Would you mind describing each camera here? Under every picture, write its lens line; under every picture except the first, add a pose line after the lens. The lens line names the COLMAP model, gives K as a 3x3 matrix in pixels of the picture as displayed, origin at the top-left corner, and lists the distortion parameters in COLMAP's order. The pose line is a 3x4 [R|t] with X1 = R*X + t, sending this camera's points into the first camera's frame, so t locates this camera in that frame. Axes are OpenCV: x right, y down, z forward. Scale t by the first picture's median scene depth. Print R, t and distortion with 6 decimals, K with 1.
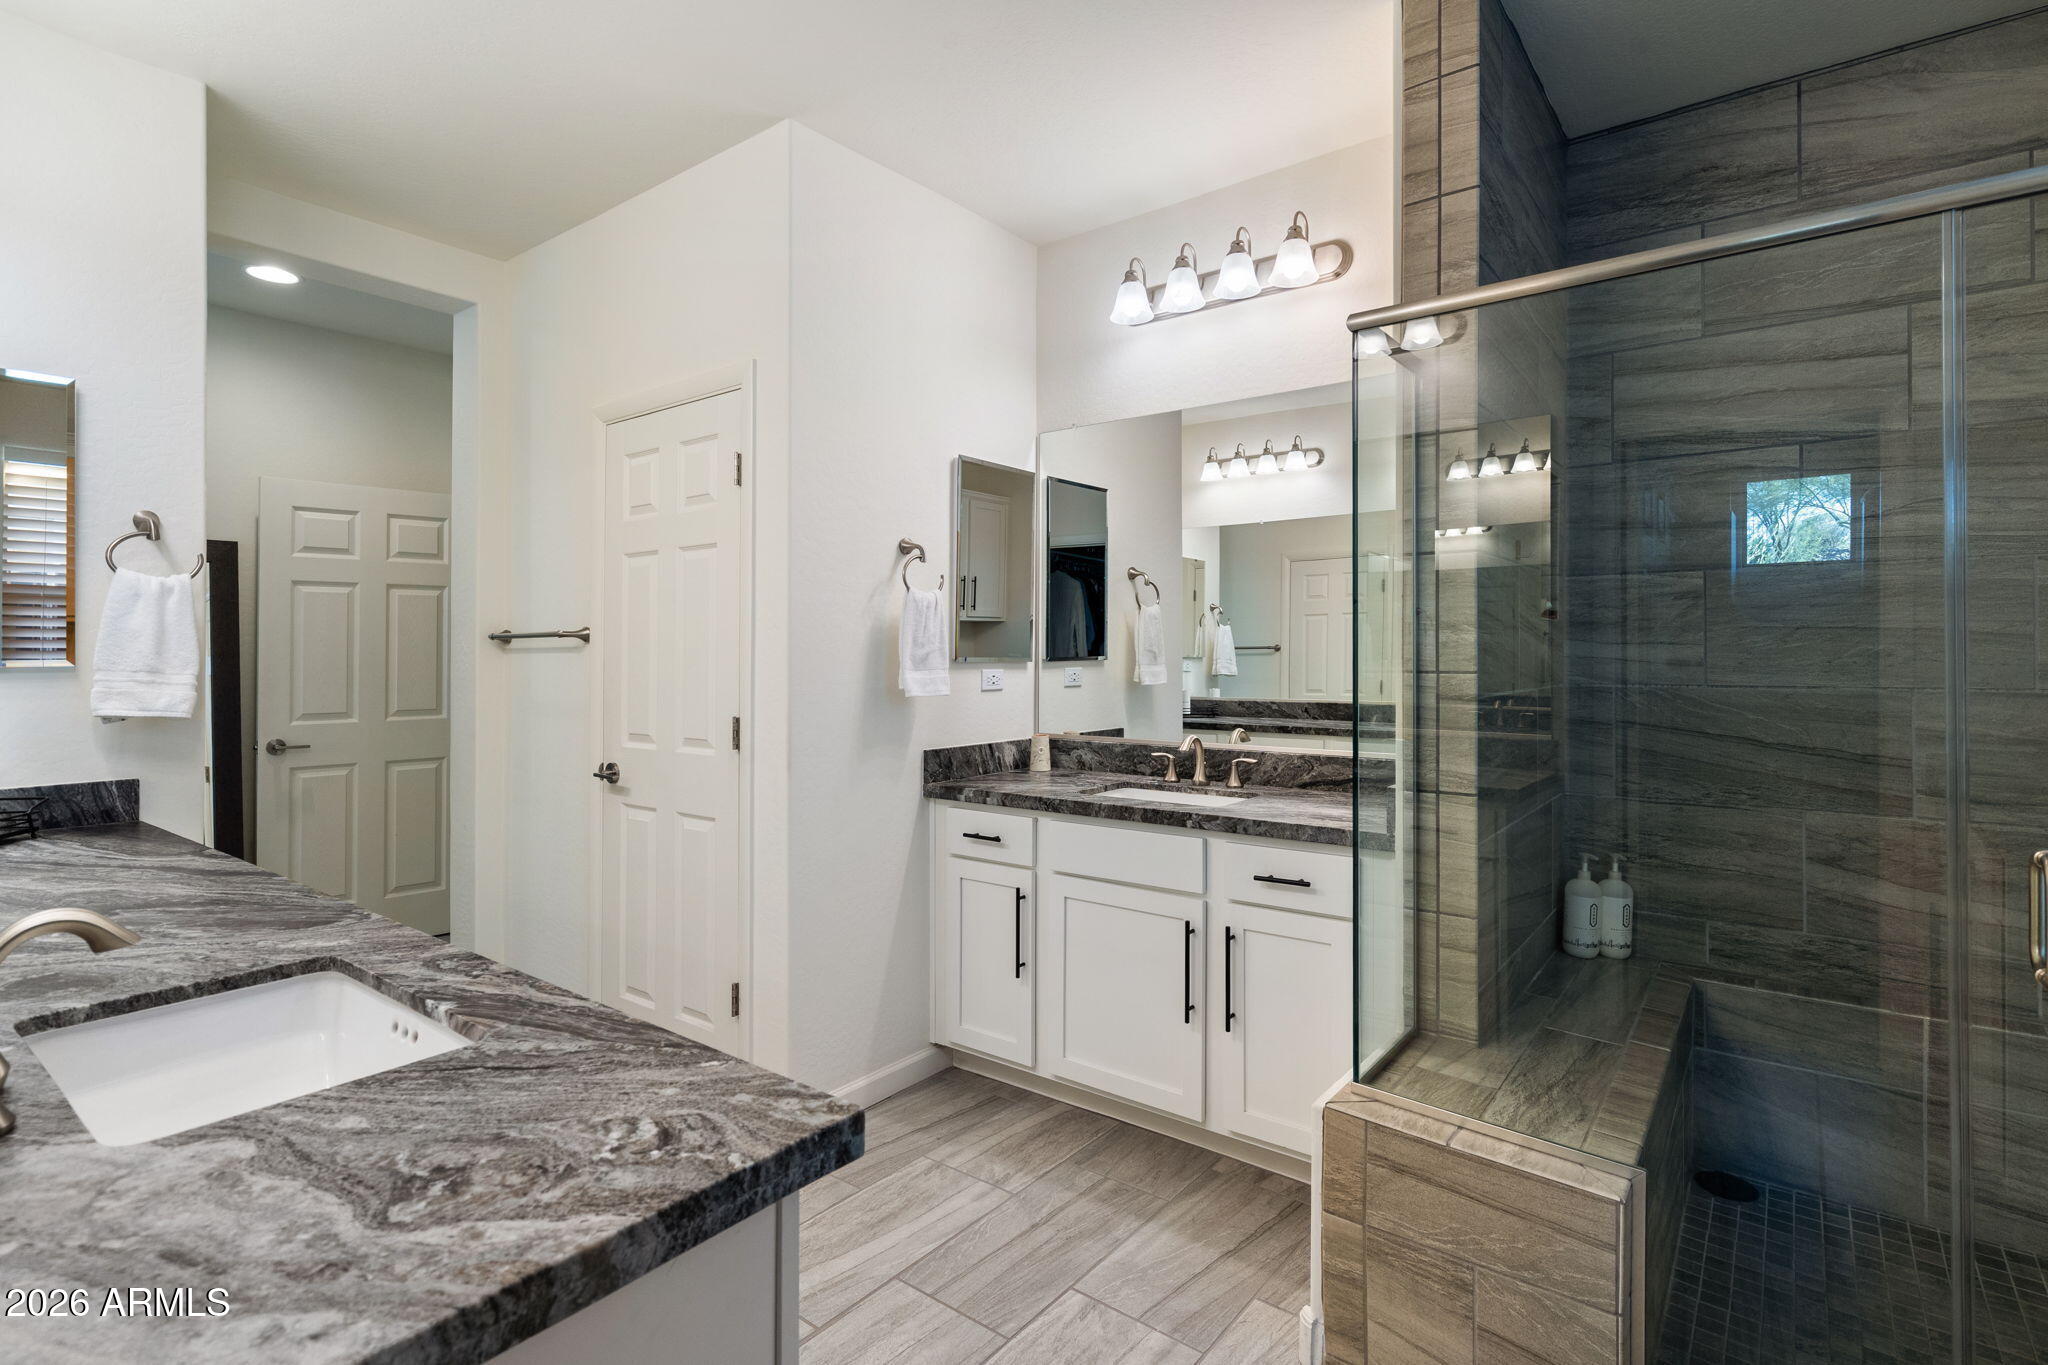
lens RADIAL K [[999.6, 0, 1007.5], [0, 999.6, 644.3], [0, 0, 1]] dist [-0.001288, 0.001351]
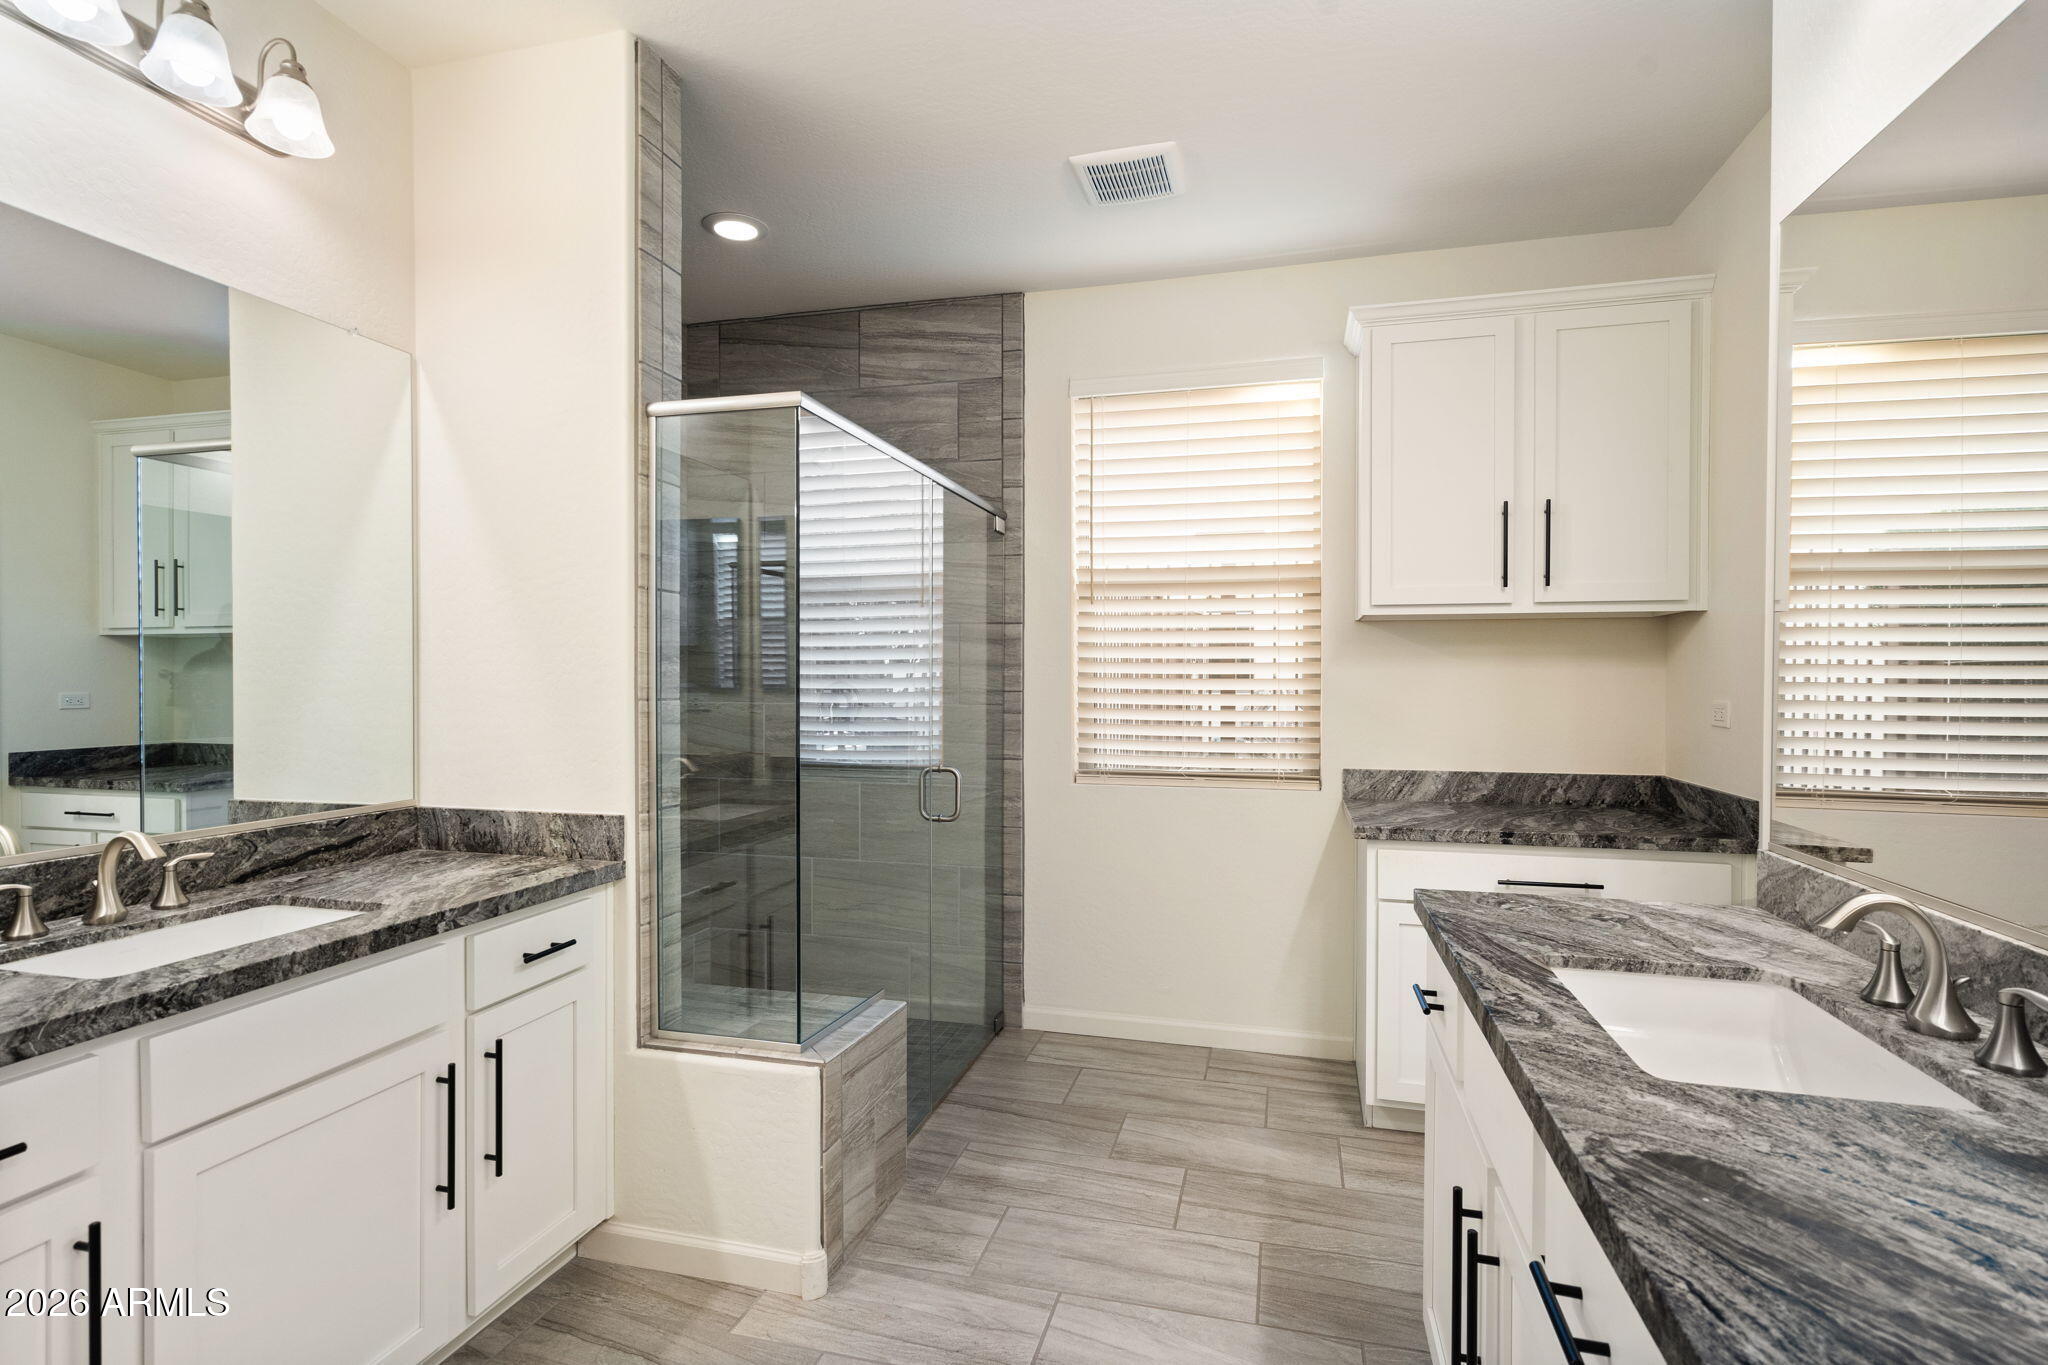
lens RADIAL K [[999.6, 0, 1019.5], [0, 999.6, 691.0], [0, 0, 1]] dist [-0.001288, 0.001351]
pose [[-0.399096, -0.008646, 0.916868, -1.152834], [-0.005833, 0.999959, 0.006890, 0.015273], [-0.916890, -0.002598, -0.399130, 1.707791]]
